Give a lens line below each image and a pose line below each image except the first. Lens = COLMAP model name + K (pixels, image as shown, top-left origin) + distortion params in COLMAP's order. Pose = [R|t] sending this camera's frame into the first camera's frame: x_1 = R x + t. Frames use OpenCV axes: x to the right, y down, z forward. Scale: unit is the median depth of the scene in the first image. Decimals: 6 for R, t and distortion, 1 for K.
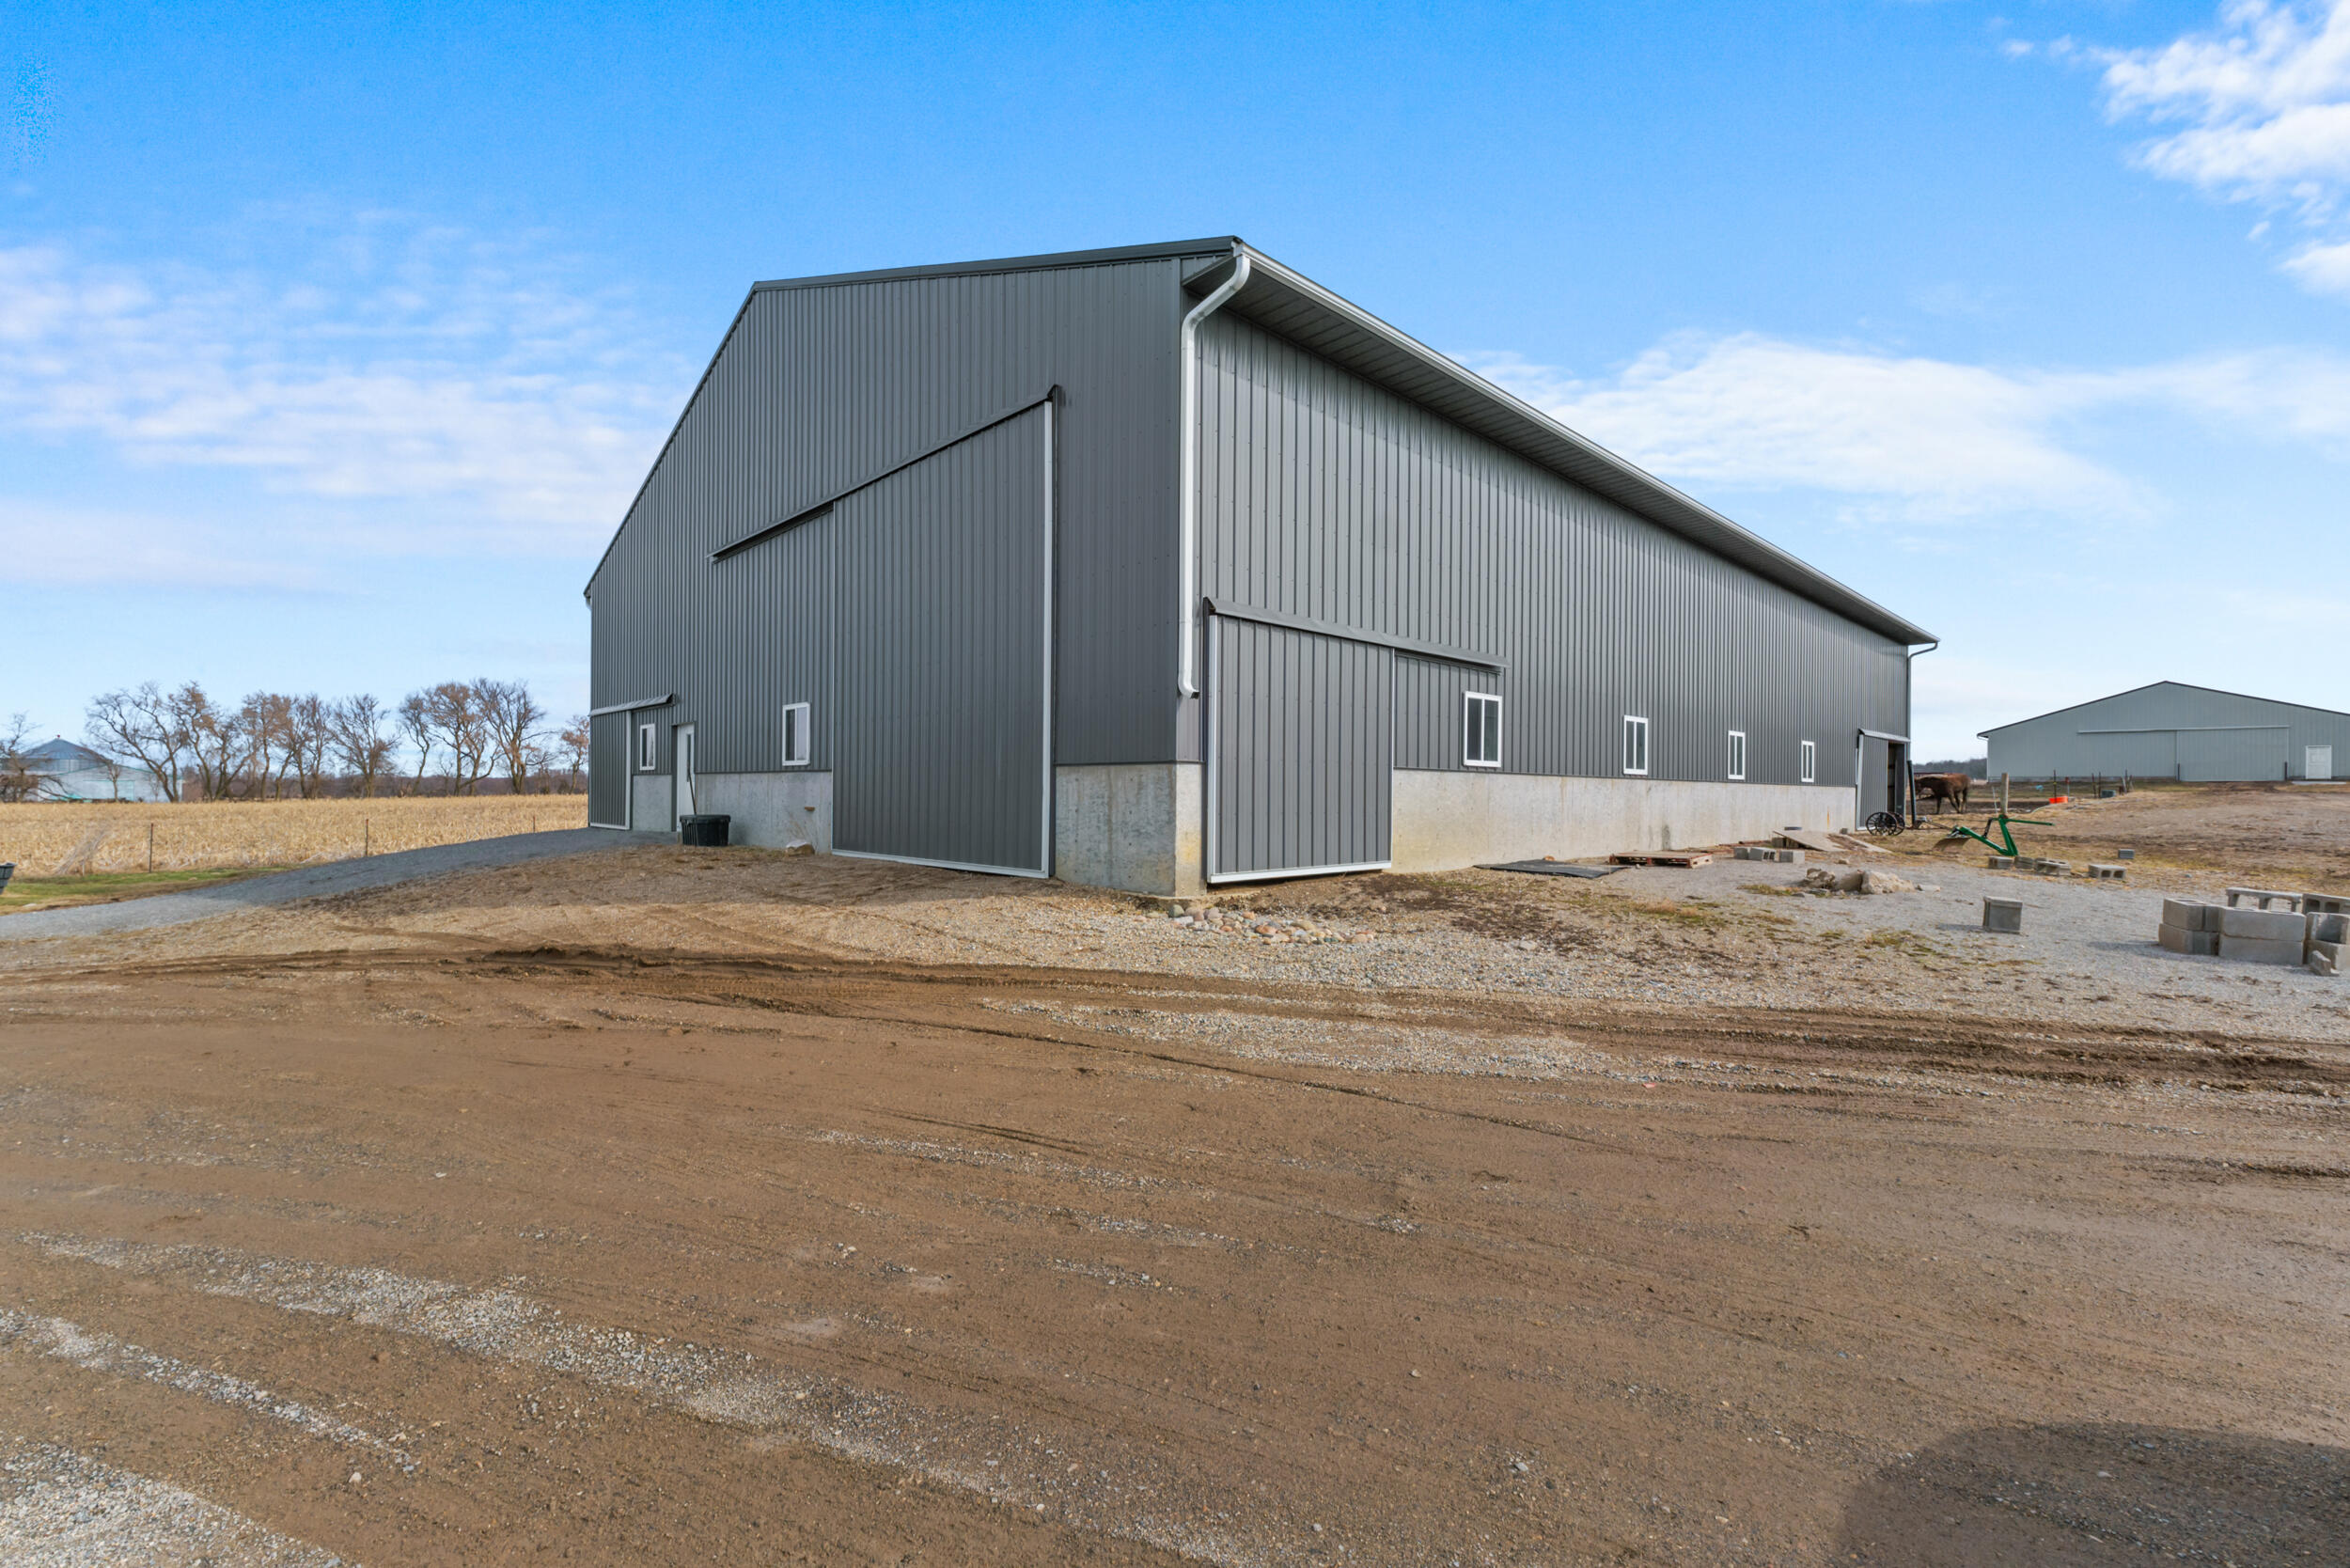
lens RADIAL K [[1006.2, 0, 1180.0], [0, 1006.2, 787.3], [0, 0, 1]] dist [0.001339, 0.000095]
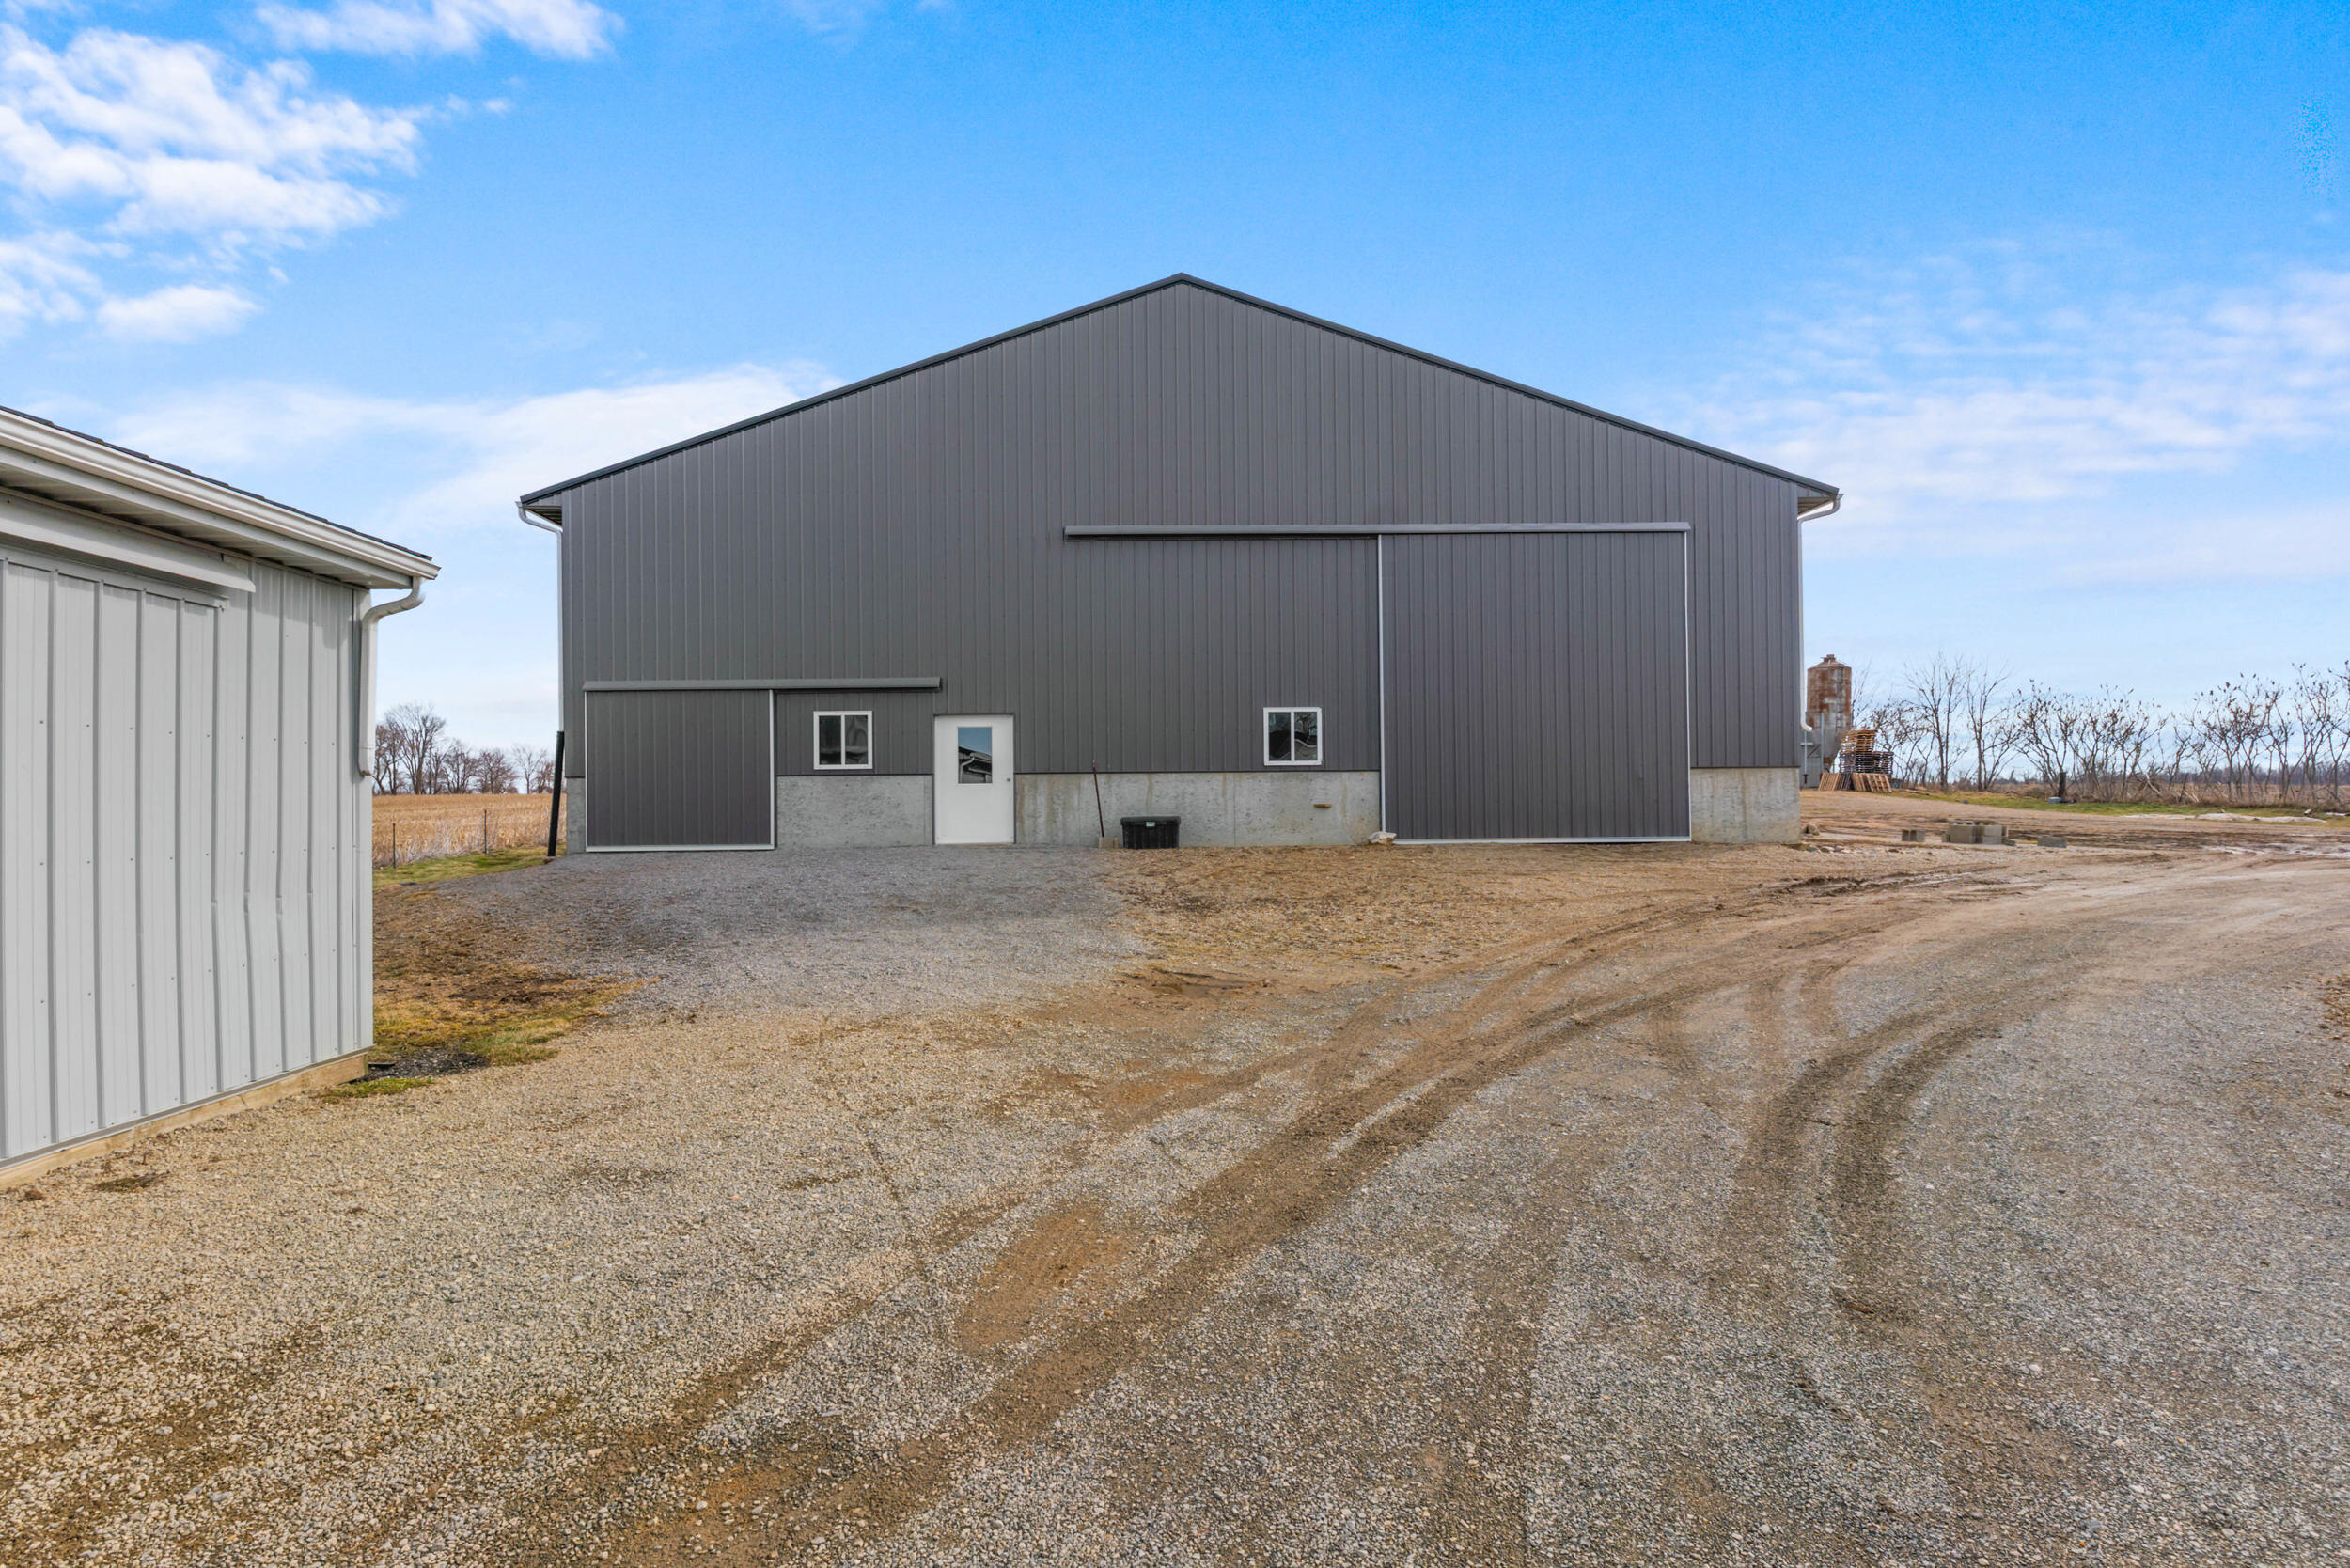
lens RADIAL K [[1142.0, 0, 1170.8], [0, 1142.0, 775.6], [0, 0, 1]] dist [0.000904, 0.000481]
pose [[0.671823, -0.003662, 0.740703, -1.394025], [0.008203, 0.999963, -0.002497, -0.008803], [-0.740666, 0.007754, 0.671828, 0.289272]]
